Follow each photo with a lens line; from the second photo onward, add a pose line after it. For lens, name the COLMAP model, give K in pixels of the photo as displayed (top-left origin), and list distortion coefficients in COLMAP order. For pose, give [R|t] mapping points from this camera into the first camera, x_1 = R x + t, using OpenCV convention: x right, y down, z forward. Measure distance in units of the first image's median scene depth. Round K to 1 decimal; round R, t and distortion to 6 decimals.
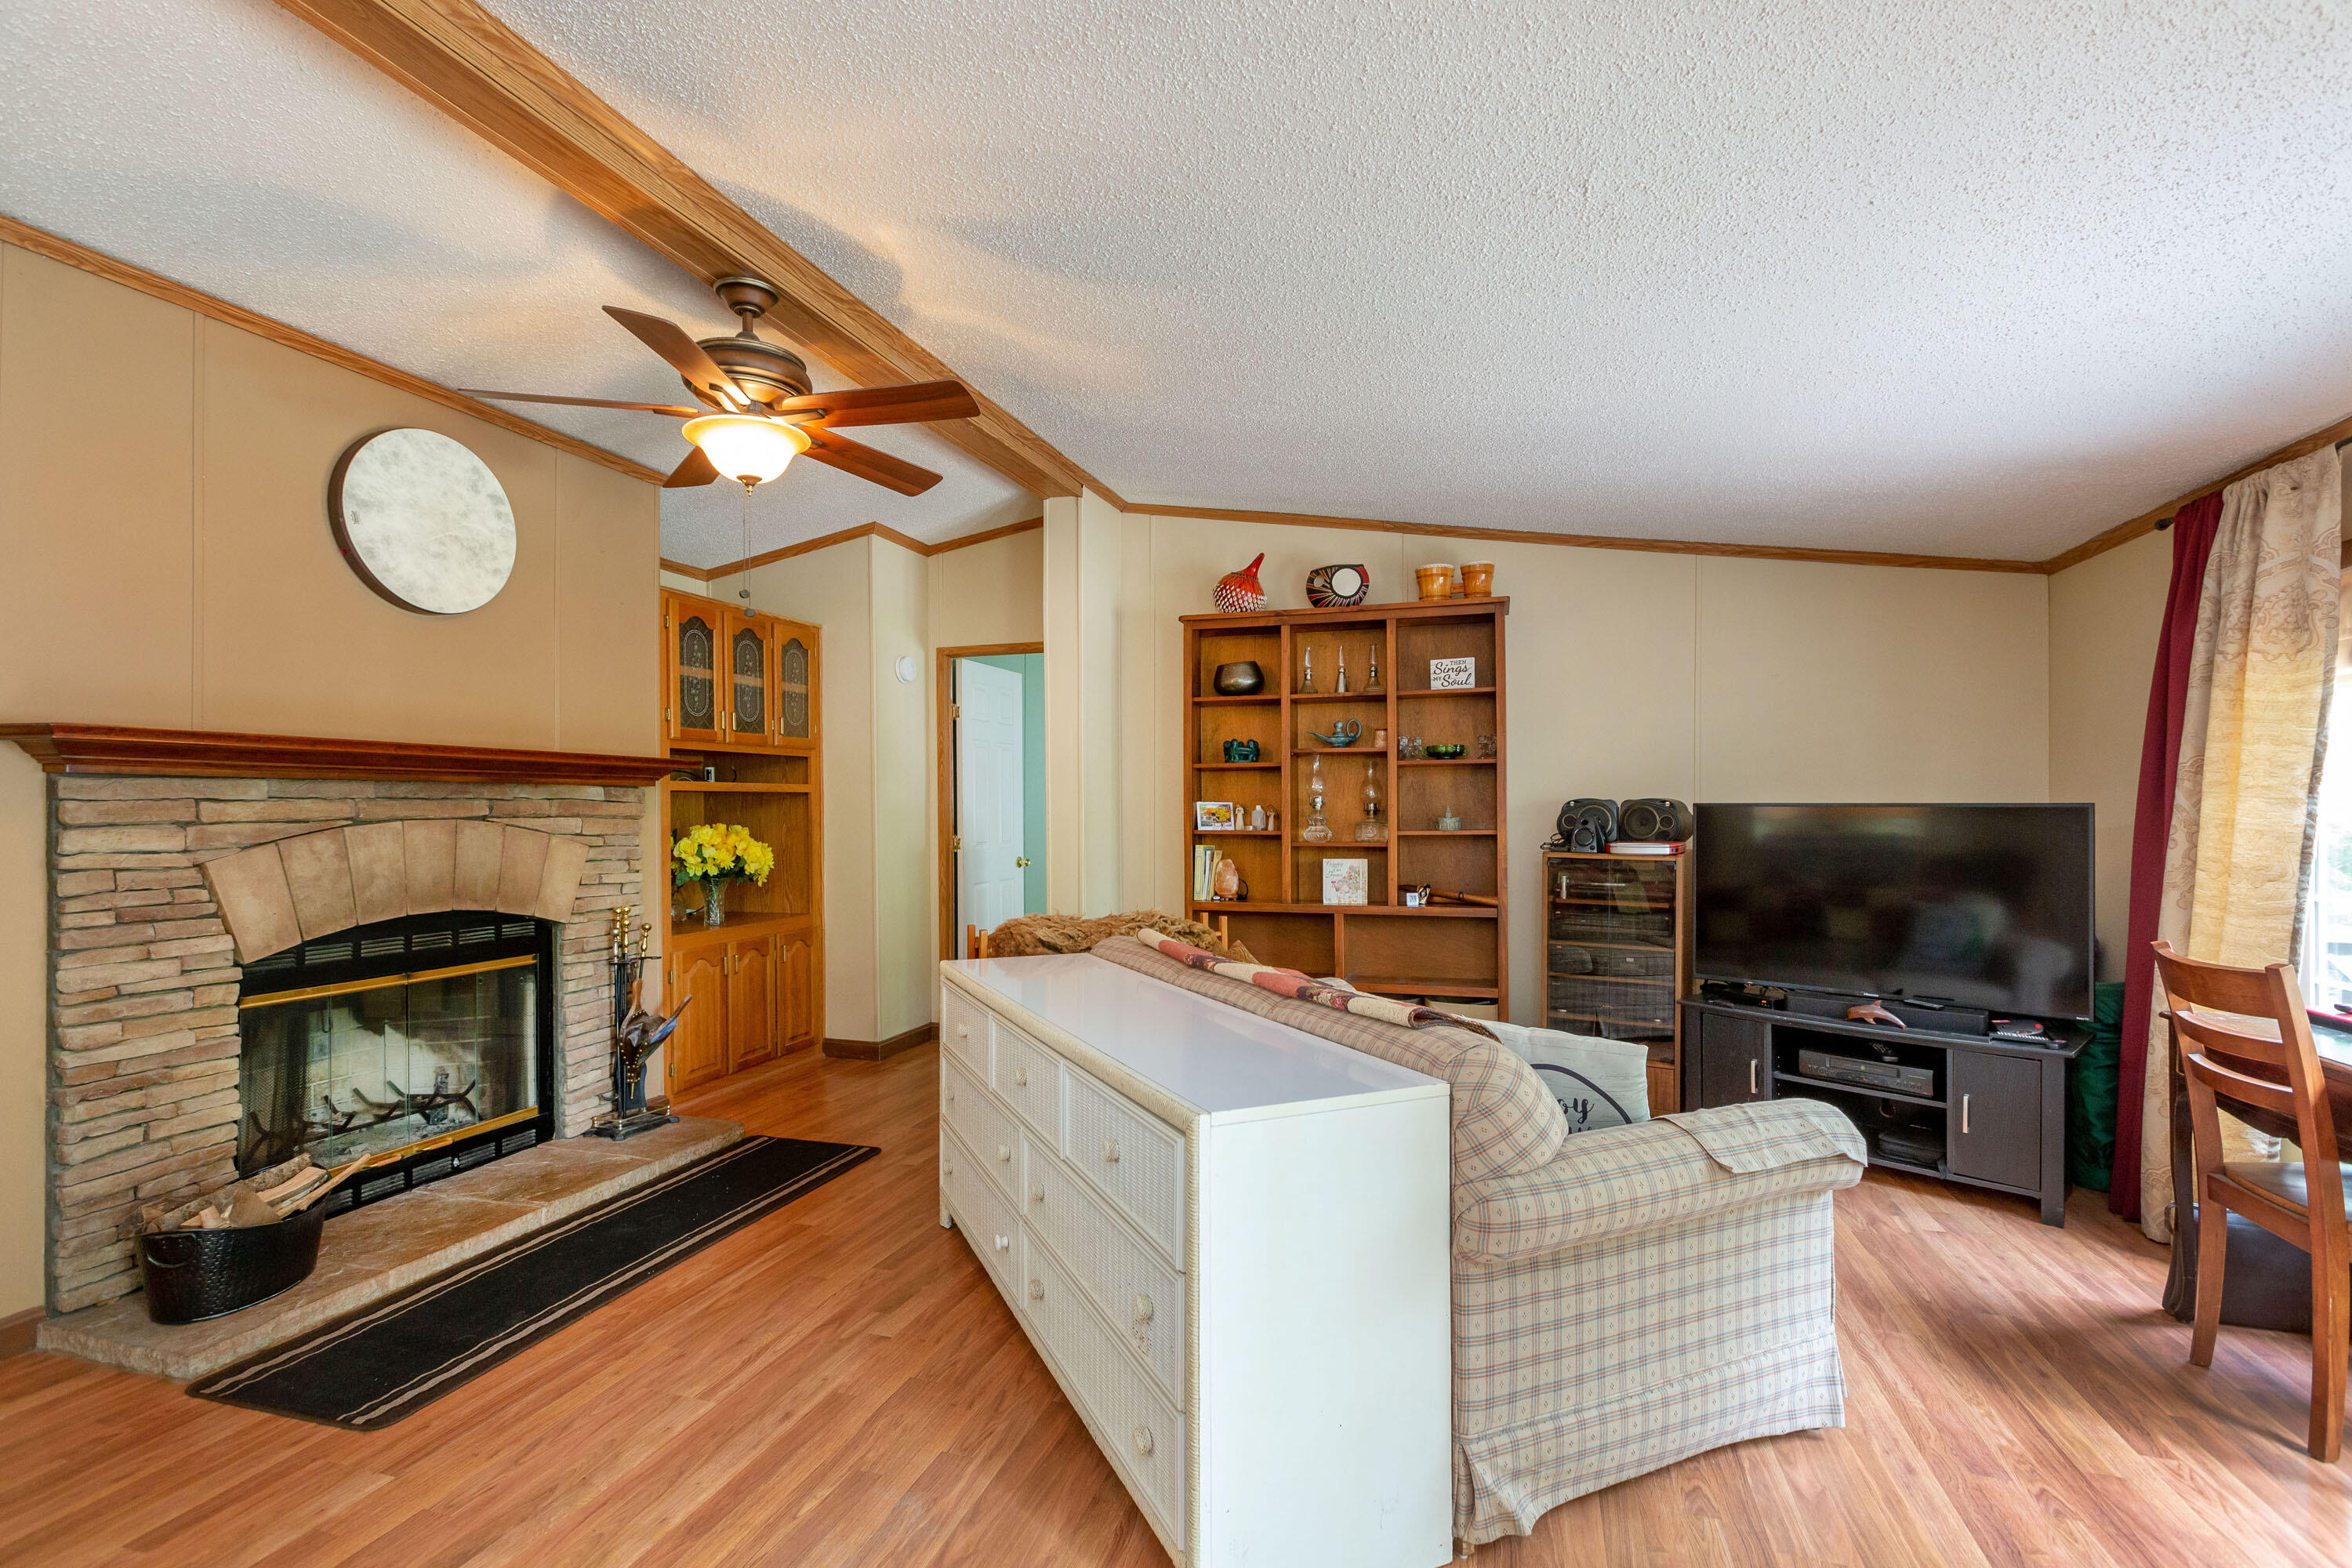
lens RADIAL K [[1075.9, 0, 1194.6], [0, 1075.9, 804.8], [0, 0, 1]] dist [0.001996, -0.000649]
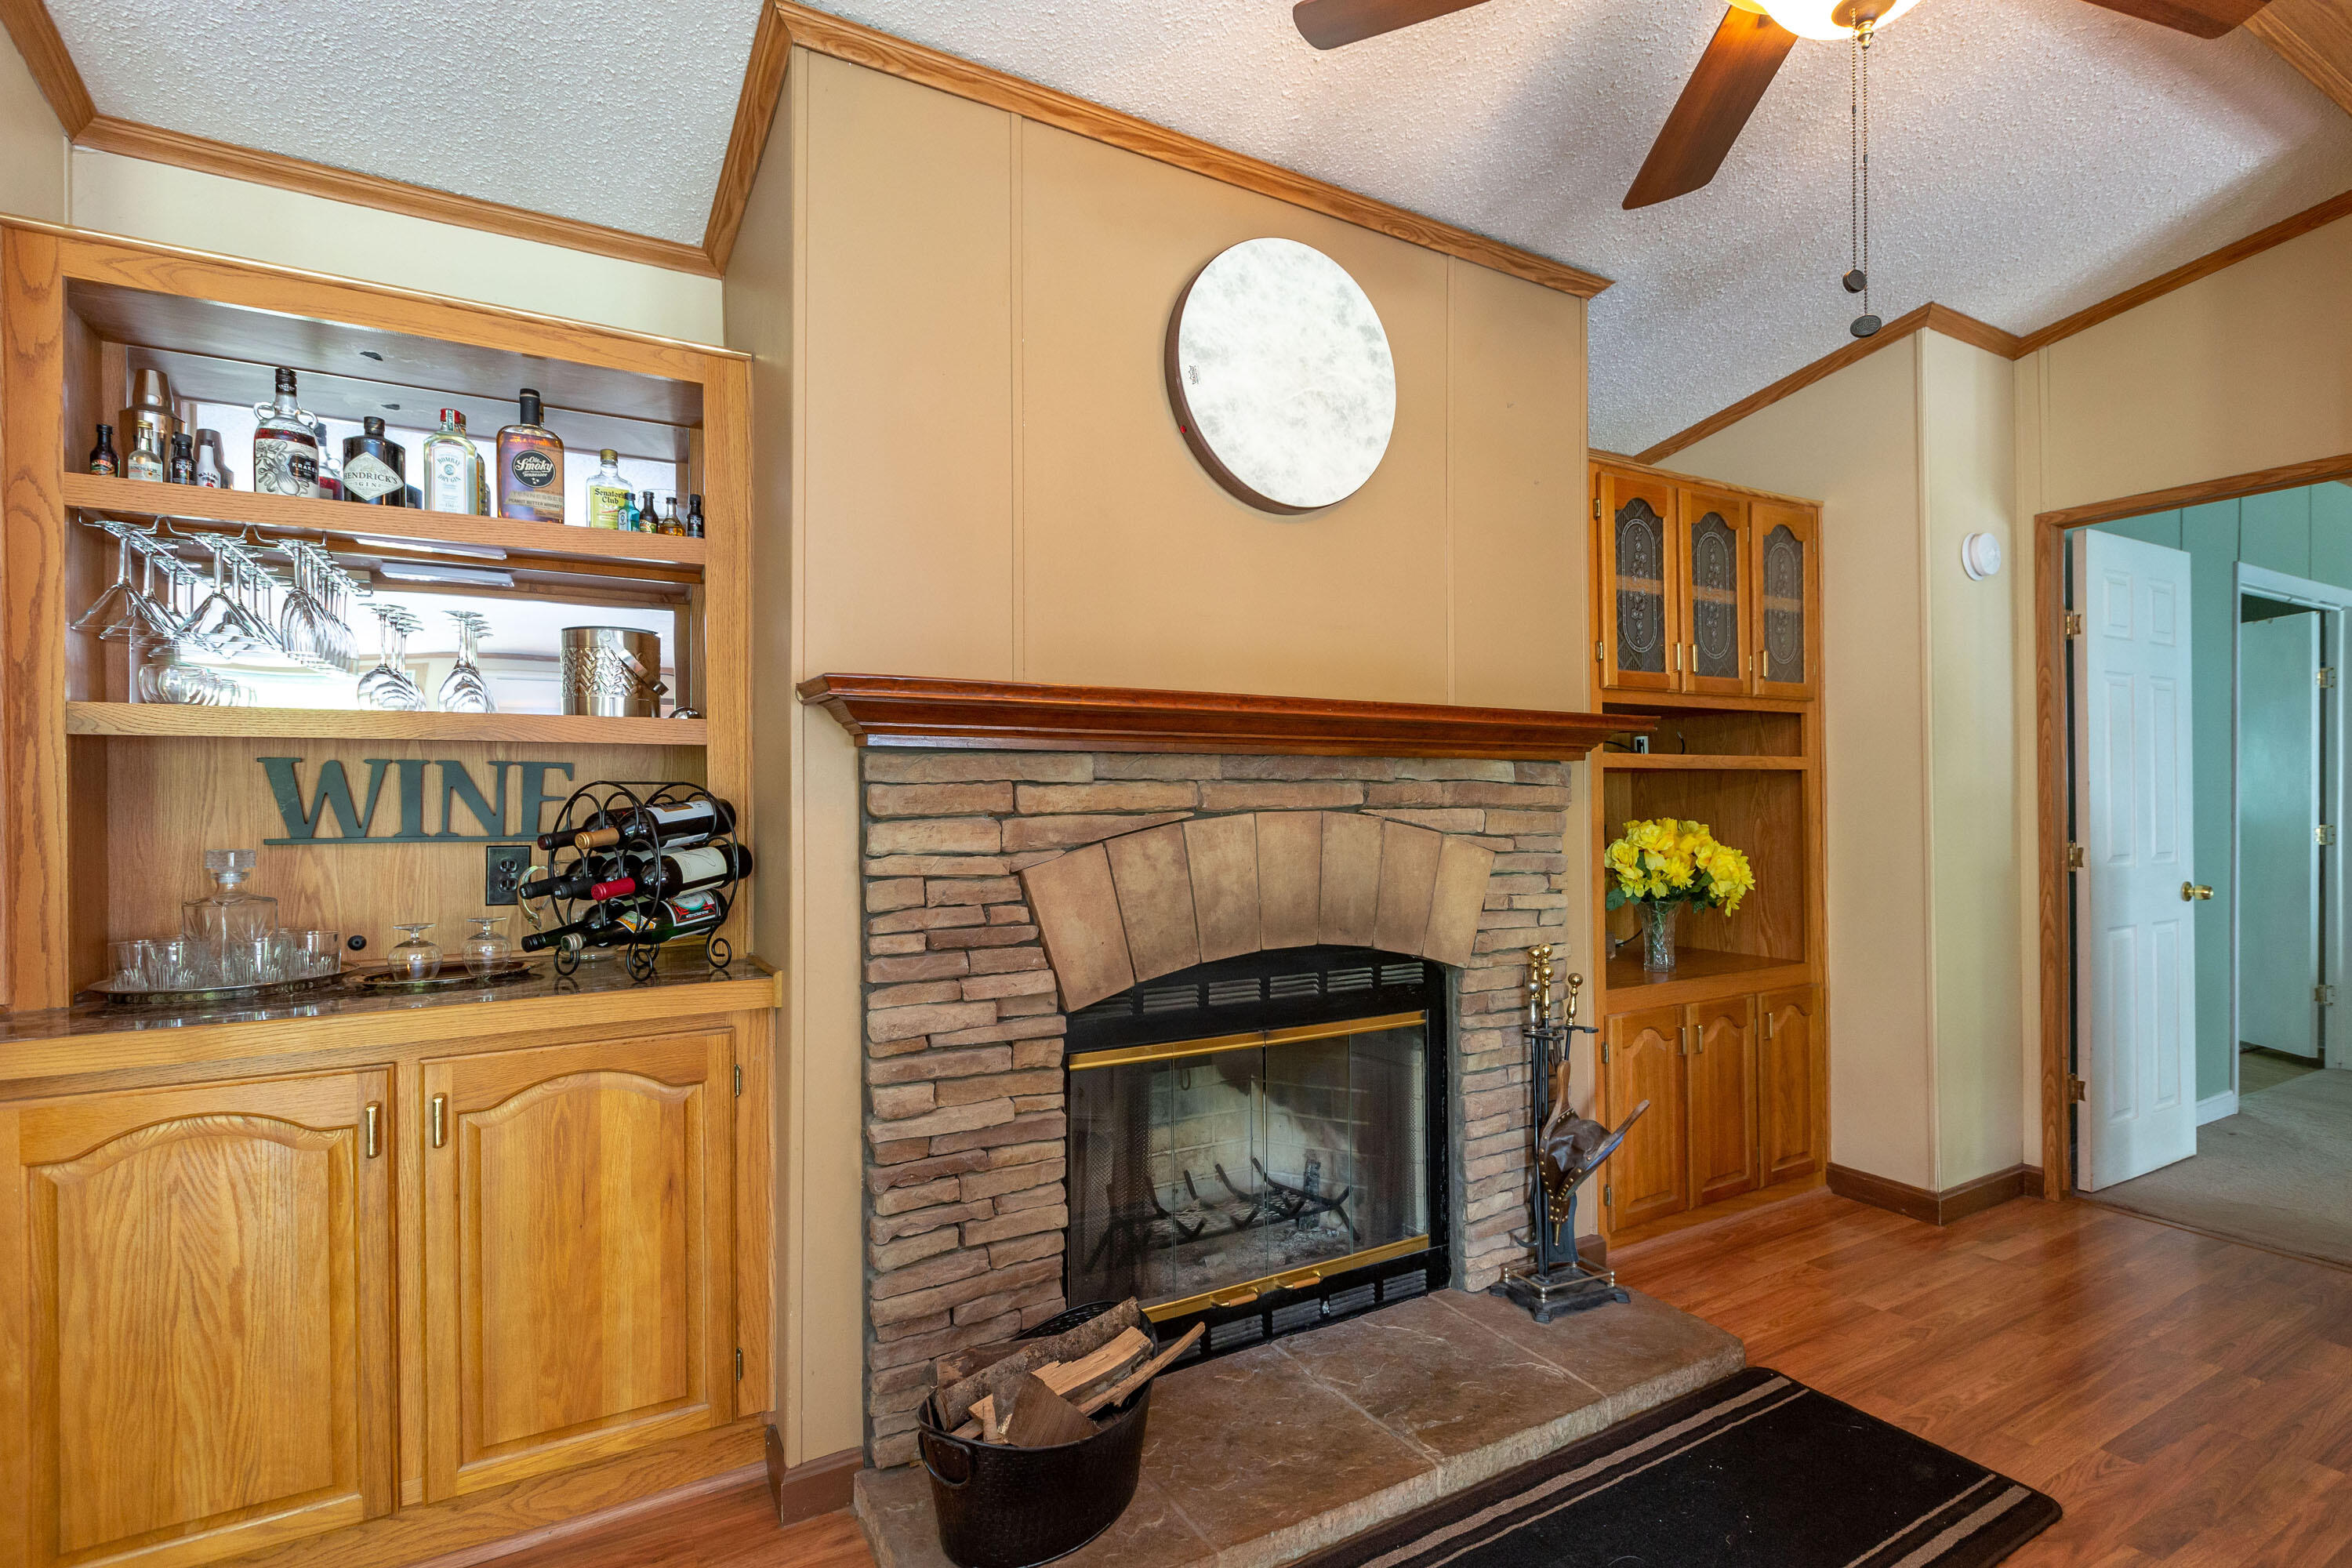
lens RADIAL K [[1075.9, 0, 1178.9], [0, 1075.9, 793.9], [0, 0, 1]] dist [0.001996, -0.000649]
pose [[0.715637, -0.005461, -0.698451, -0.263680], [0.004577, 0.999985, -0.003130, 0.004417], [0.698457, -0.000957, 0.715651, 0.431434]]
